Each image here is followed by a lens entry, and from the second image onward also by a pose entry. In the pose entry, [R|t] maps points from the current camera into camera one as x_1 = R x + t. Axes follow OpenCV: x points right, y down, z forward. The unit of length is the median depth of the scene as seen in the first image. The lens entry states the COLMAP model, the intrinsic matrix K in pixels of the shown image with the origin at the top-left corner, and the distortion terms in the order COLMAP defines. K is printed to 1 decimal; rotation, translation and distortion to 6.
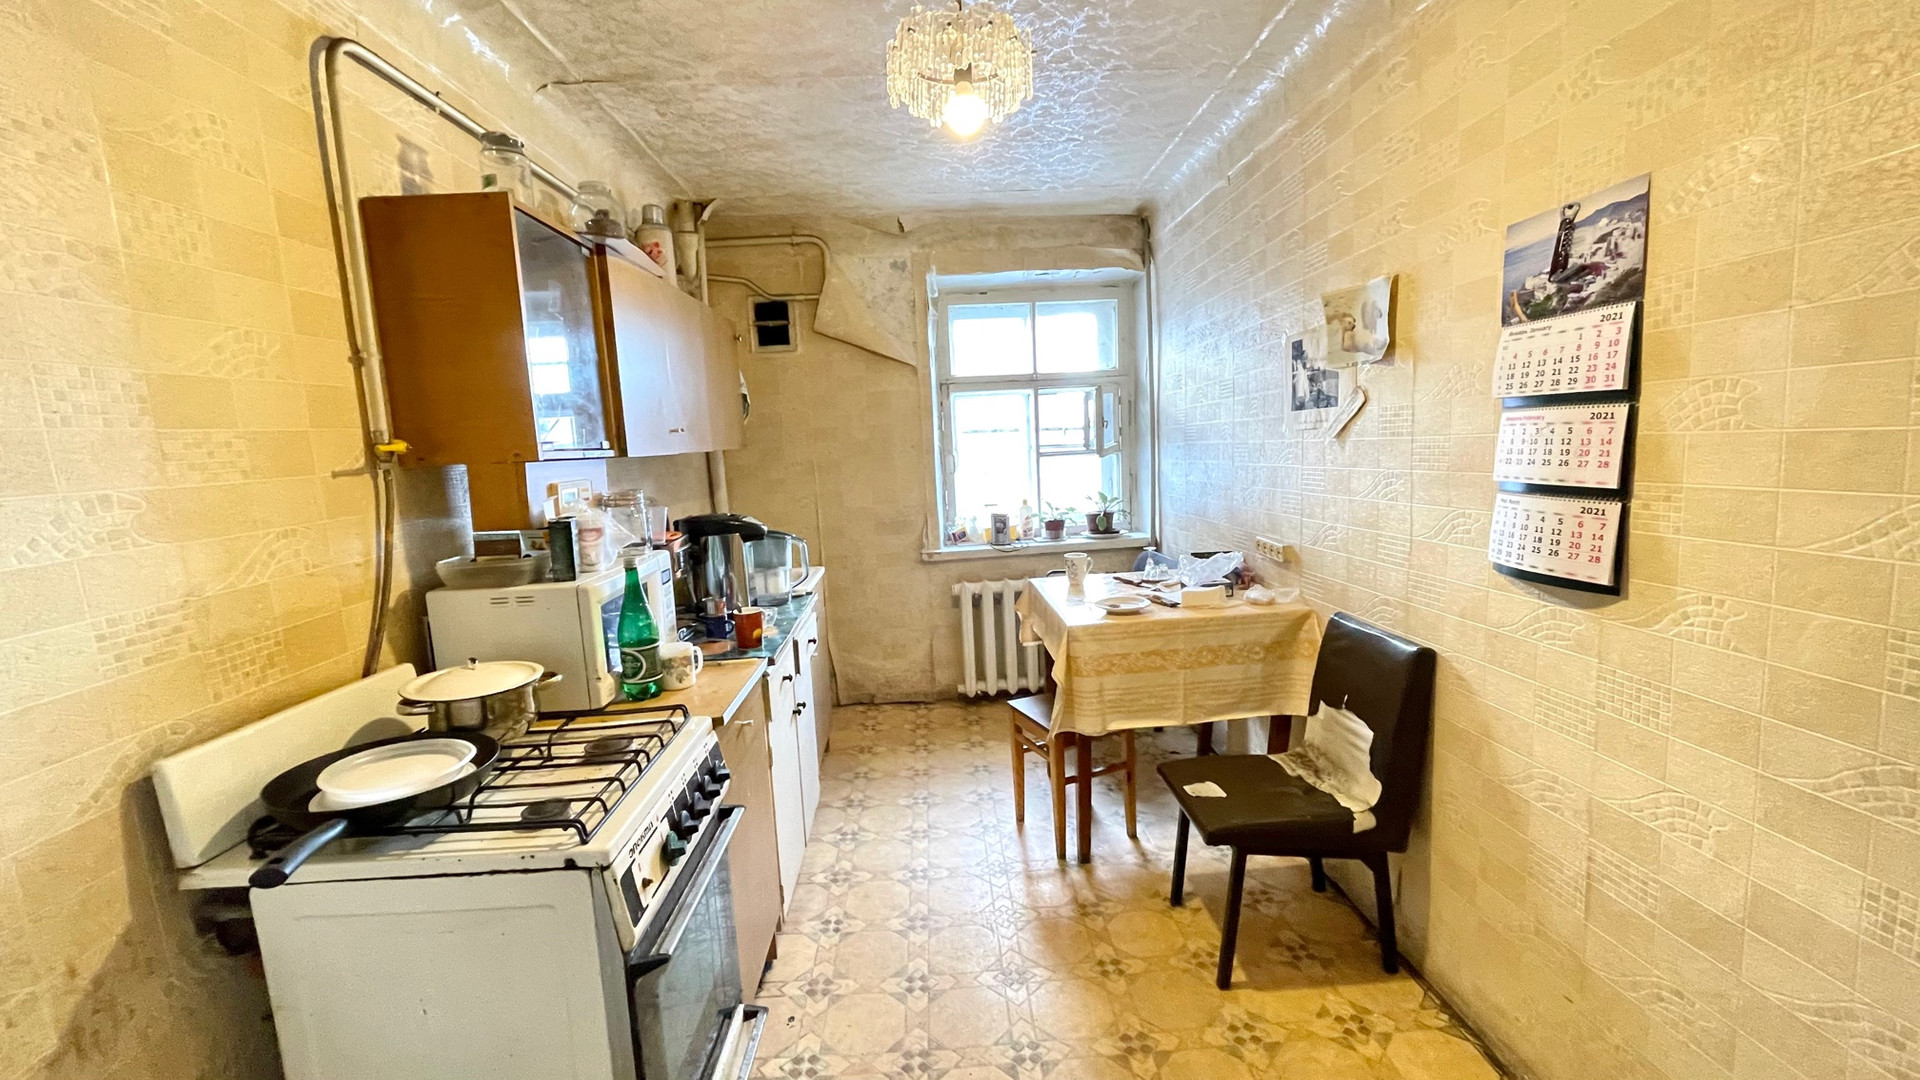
lens RADIAL K [[776.6, 0, 957.1], [0, 776.6, 540.7], [0, 0, 1]] dist [-0.000422, -0.000177]
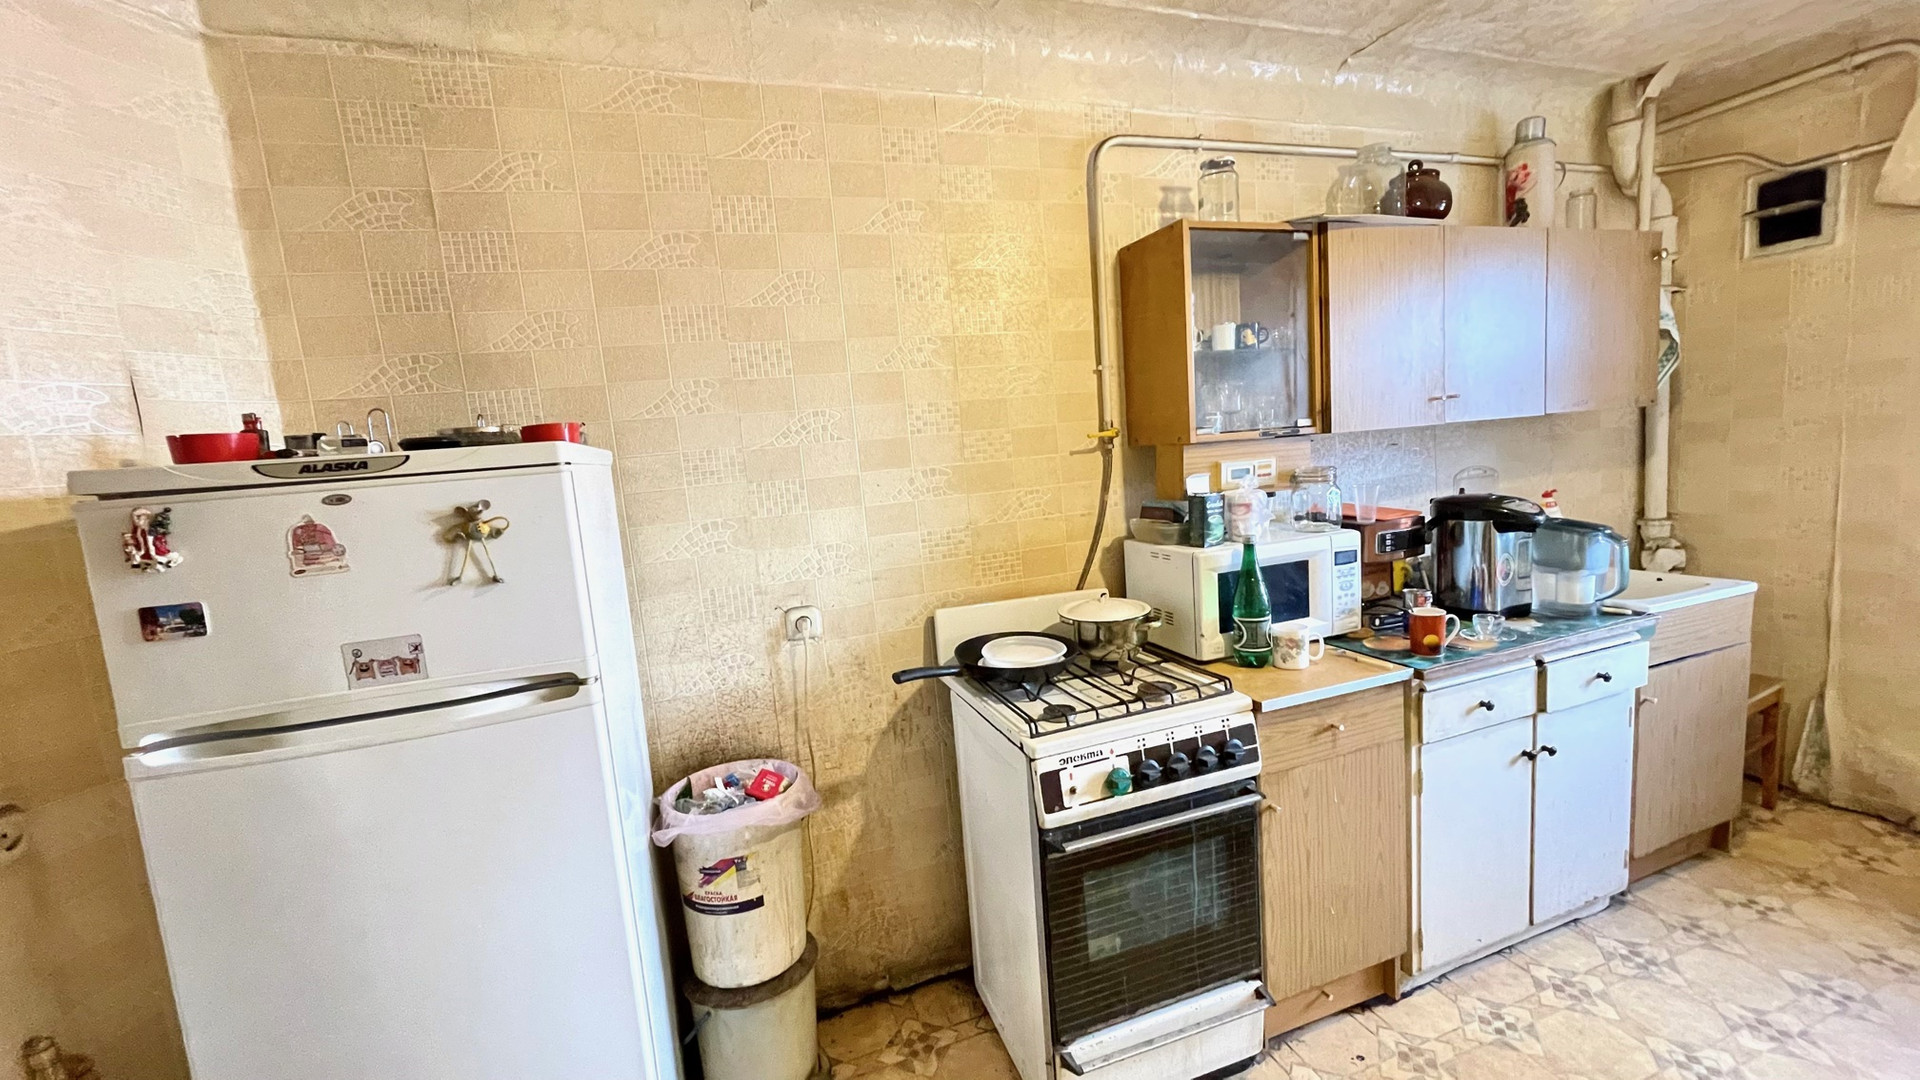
lens RADIAL K [[776.6, 0, 959.4], [0, 776.6, 543.3], [0, 0, 1]] dist [-0.000422, -0.000177]
pose [[0.299823, 0.145074, -0.942899, 0.487606], [-0.067368, 0.989122, 0.130764, -0.081939], [0.951613, 0.024315, 0.306335, 0.298312]]
